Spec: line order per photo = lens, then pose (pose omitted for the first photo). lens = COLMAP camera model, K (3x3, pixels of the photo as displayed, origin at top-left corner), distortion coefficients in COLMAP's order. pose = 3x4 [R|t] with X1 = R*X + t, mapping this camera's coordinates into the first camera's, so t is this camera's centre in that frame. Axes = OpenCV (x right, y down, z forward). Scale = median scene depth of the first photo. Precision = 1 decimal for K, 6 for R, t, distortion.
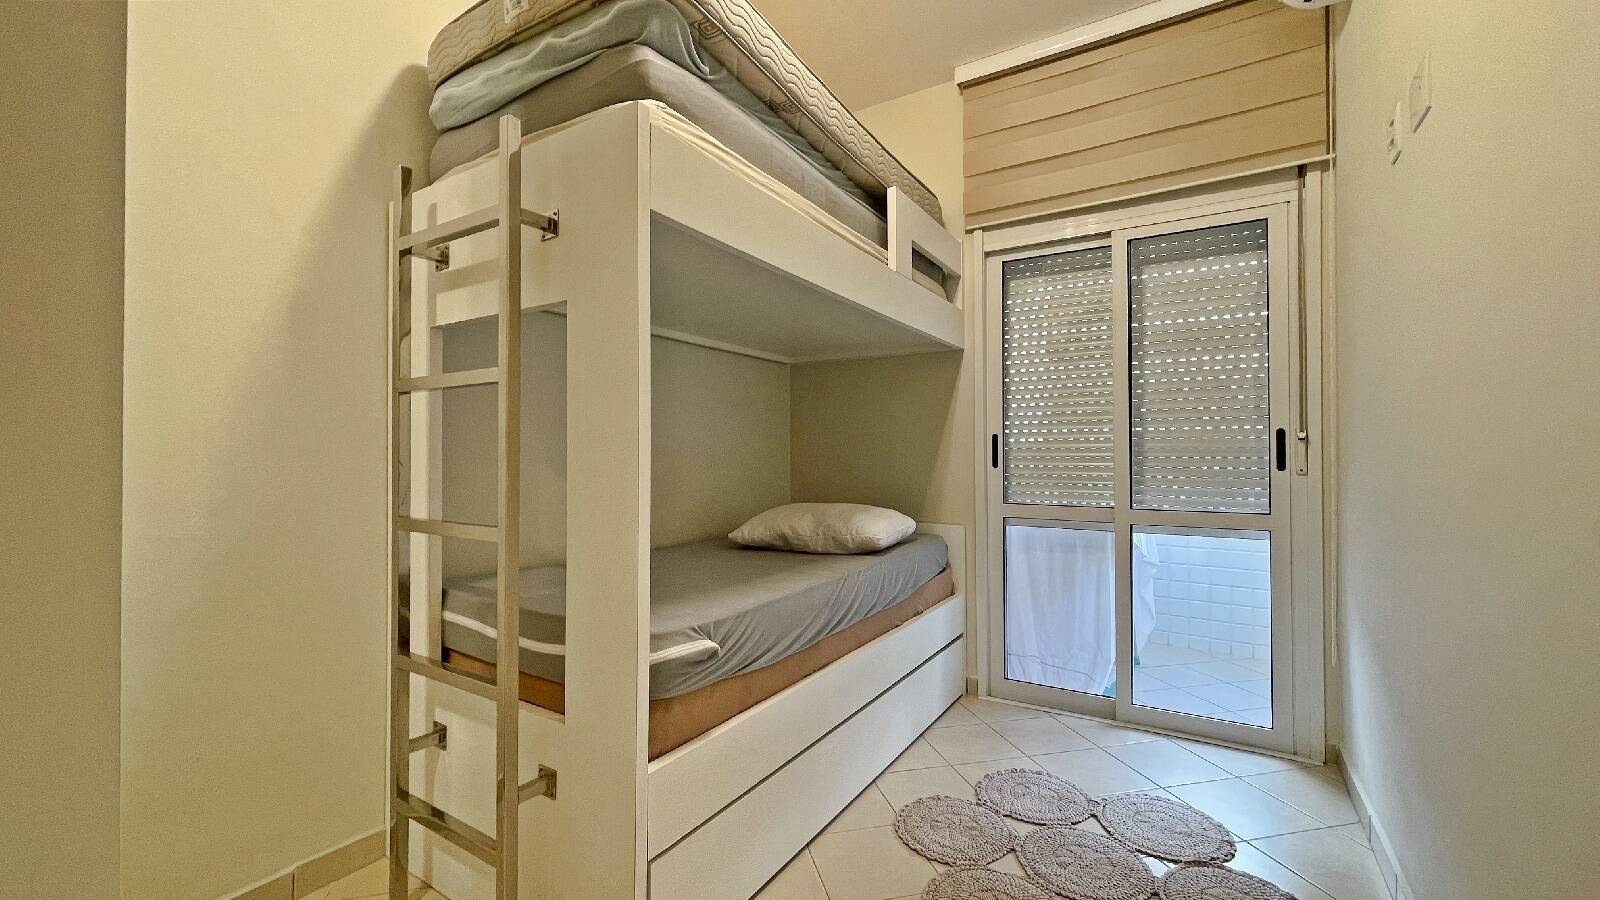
lens RADIAL K [[652.6, 0, 800.0], [0, 652.6, 450.0], [0, 0, 1]] dist [-0.010722, 0.010239]
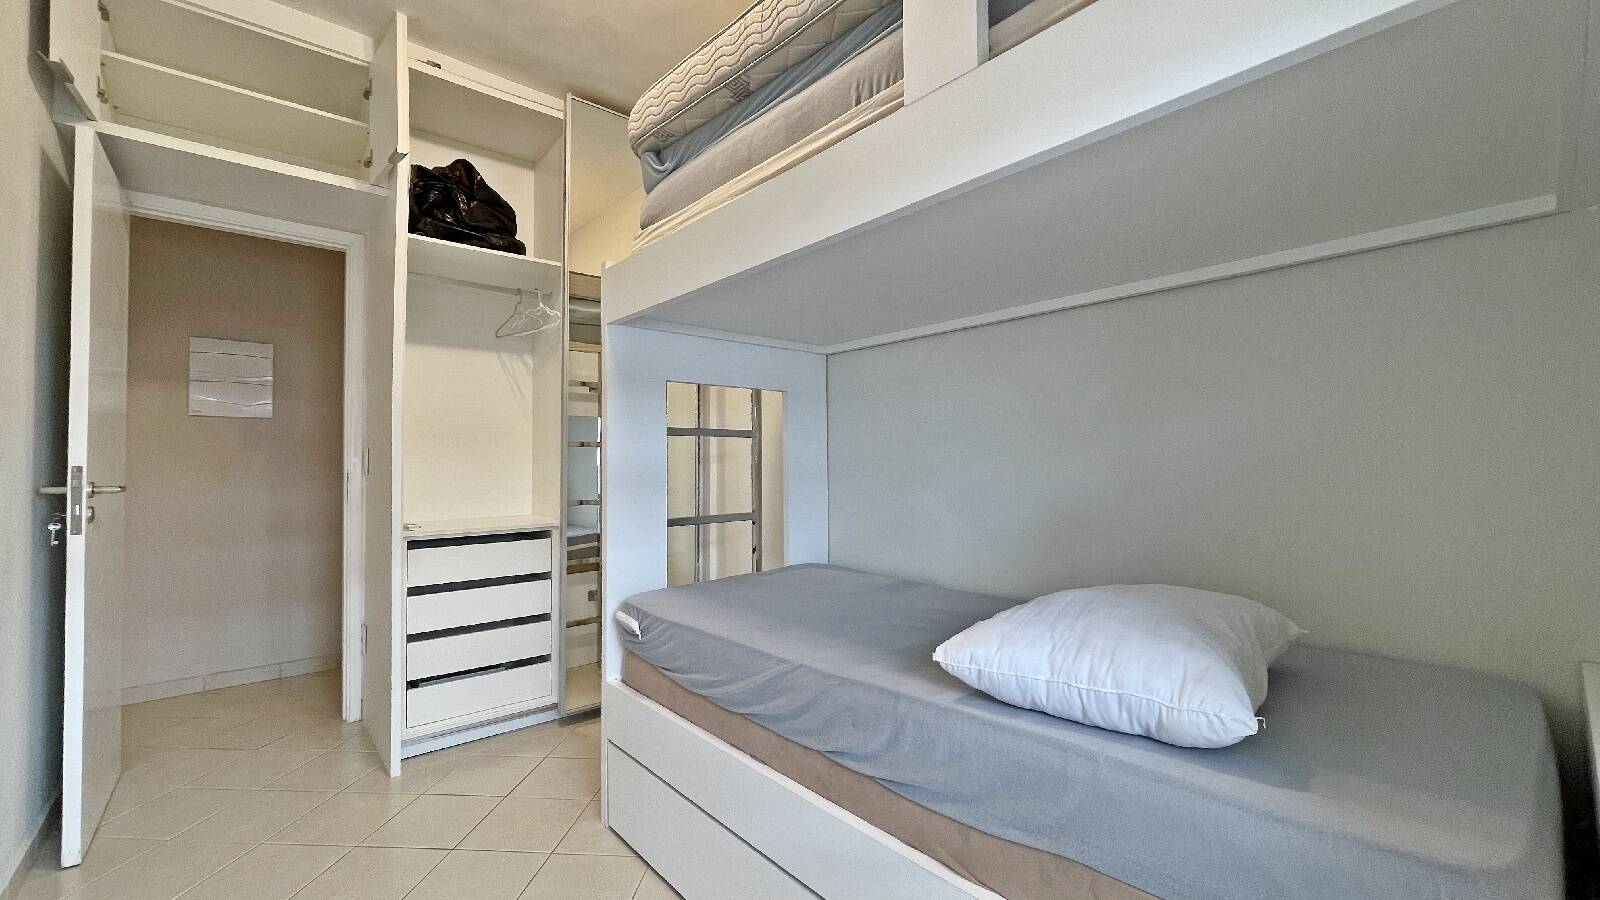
lens RADIAL K [[652.6, 0, 800.0], [0, 652.6, 450.0], [0, 0, 1]] dist [-0.010722, 0.010239]
pose [[-0.301099, -0.018886, -0.953406, 0.810753], [0.016860, 0.999542, -0.025124, -0.011020], [0.953444, -0.023639, -0.300643, 1.374141]]
